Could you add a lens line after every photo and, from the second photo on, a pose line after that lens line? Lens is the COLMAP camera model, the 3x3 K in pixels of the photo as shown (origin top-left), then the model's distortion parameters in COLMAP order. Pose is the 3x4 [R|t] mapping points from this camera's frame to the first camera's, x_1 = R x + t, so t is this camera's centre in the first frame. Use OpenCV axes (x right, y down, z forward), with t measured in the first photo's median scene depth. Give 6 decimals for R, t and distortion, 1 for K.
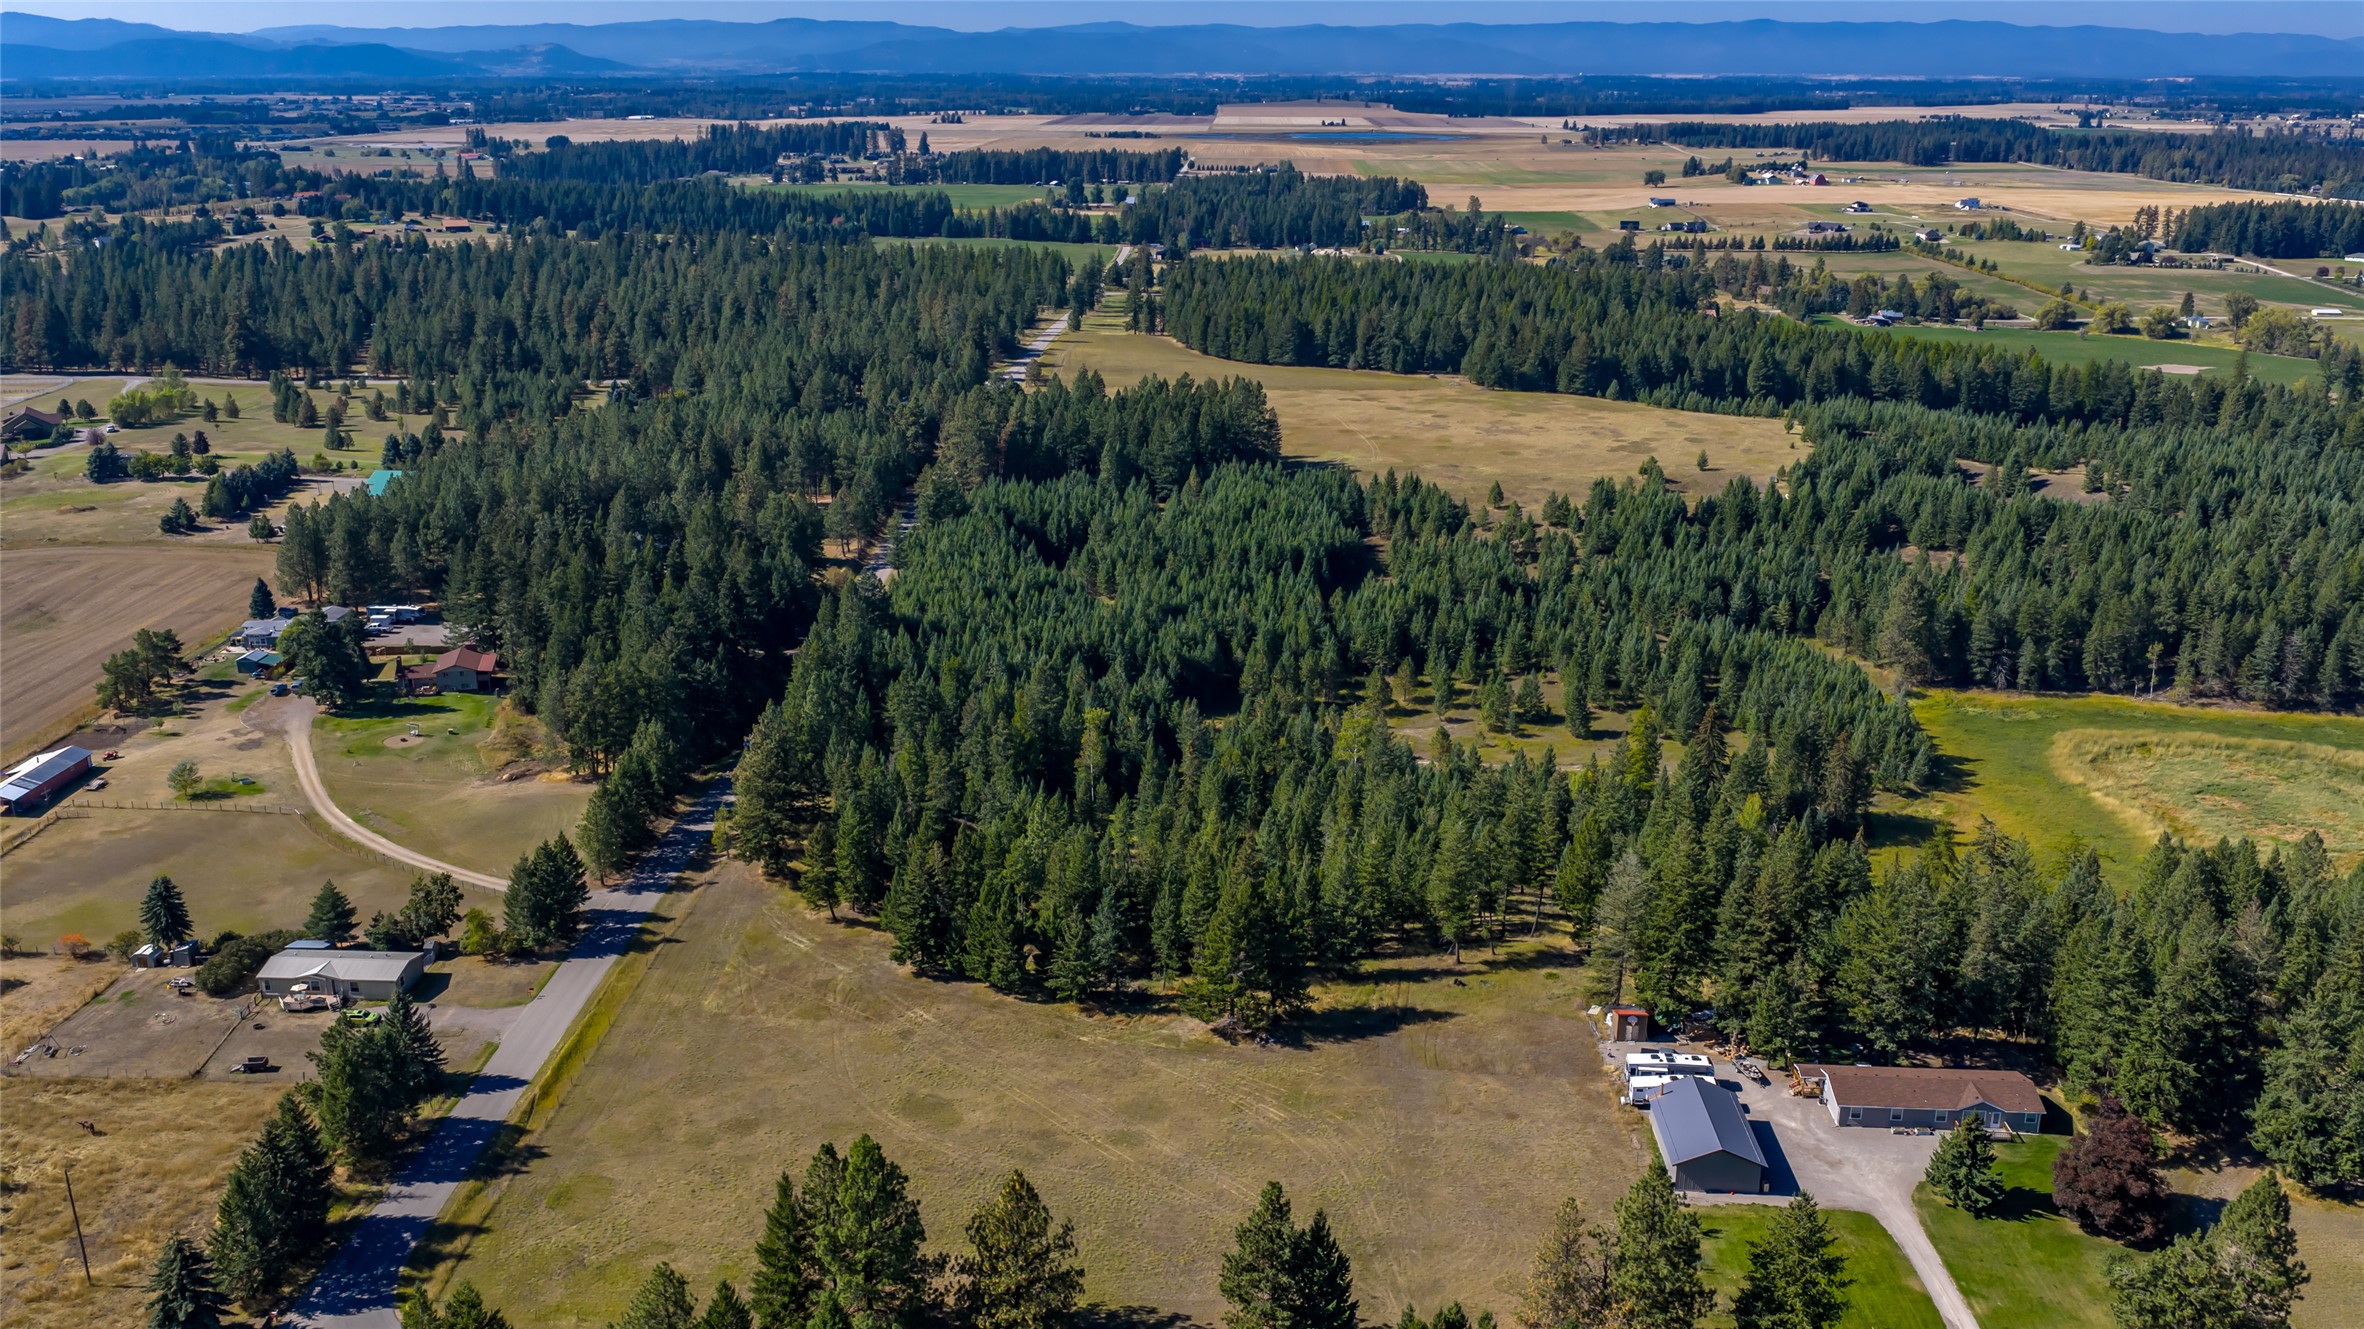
lens RADIAL K [[1957.4, 0, 1184.8], [0, 1957.4, 669.5], [0, 0, 1]] dist [0.025481, -0.052058]
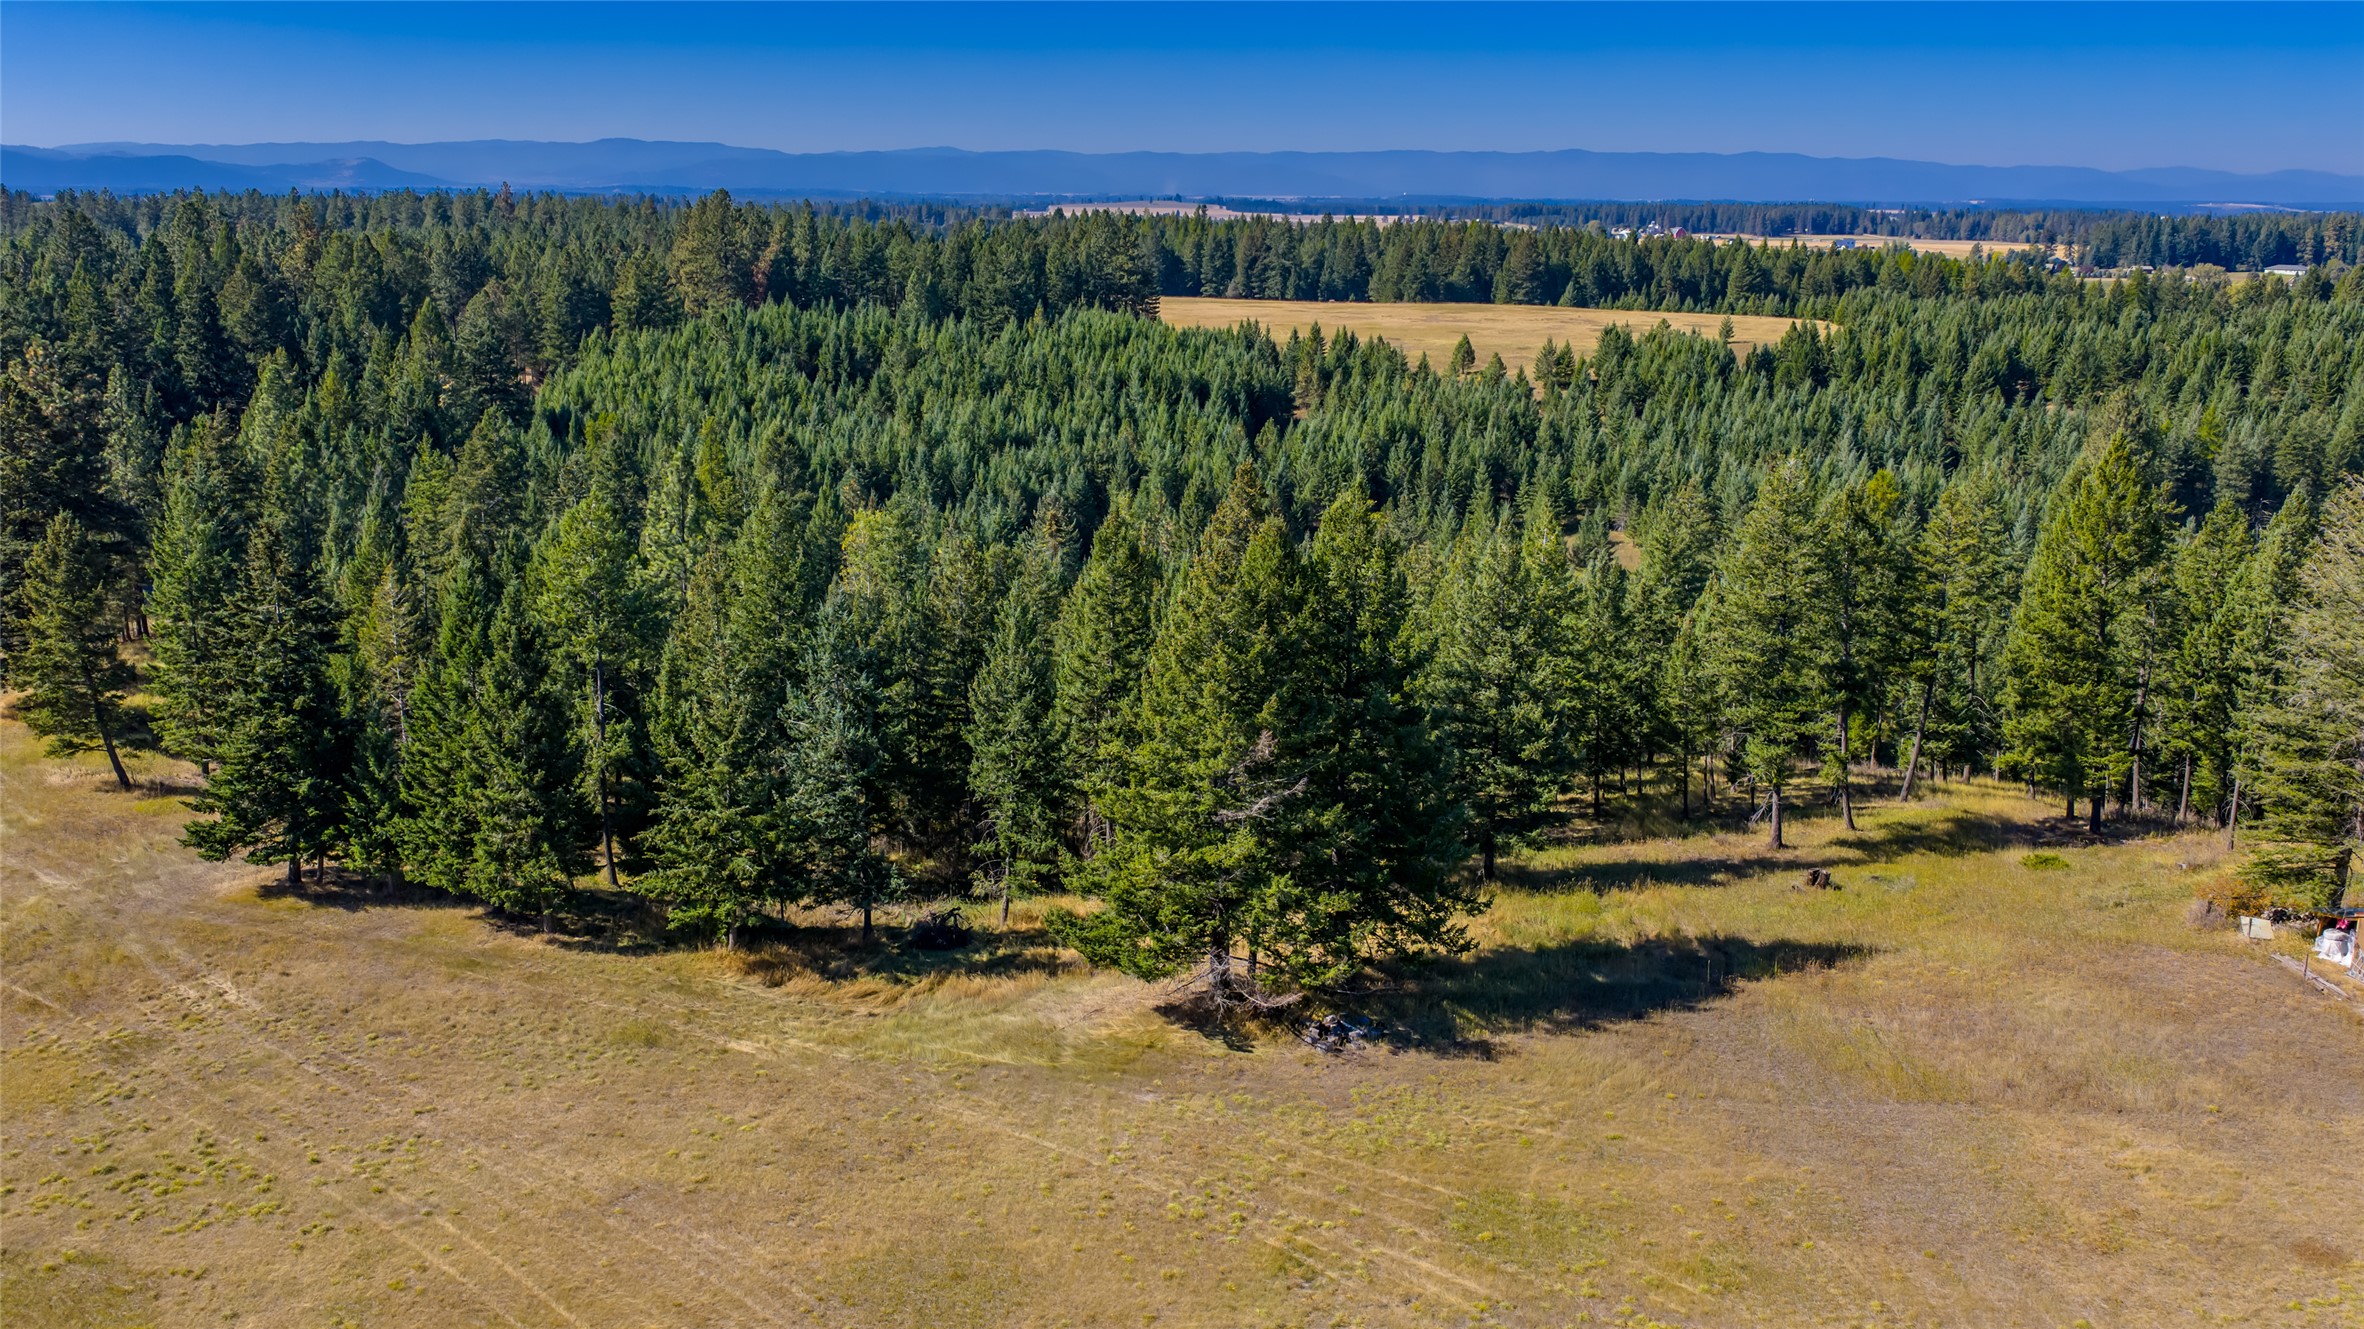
lens RADIAL K [[1957.4, 0, 1184.8], [0, 1957.4, 669.5], [0, 0, 1]] dist [0.025481, -0.052058]
pose [[0.996442, -0.013592, 0.083180, -0.004404], [0.018677, 0.997983, -0.060669, 0.085782], [-0.082188, 0.062007, 0.994686, 0.394150]]
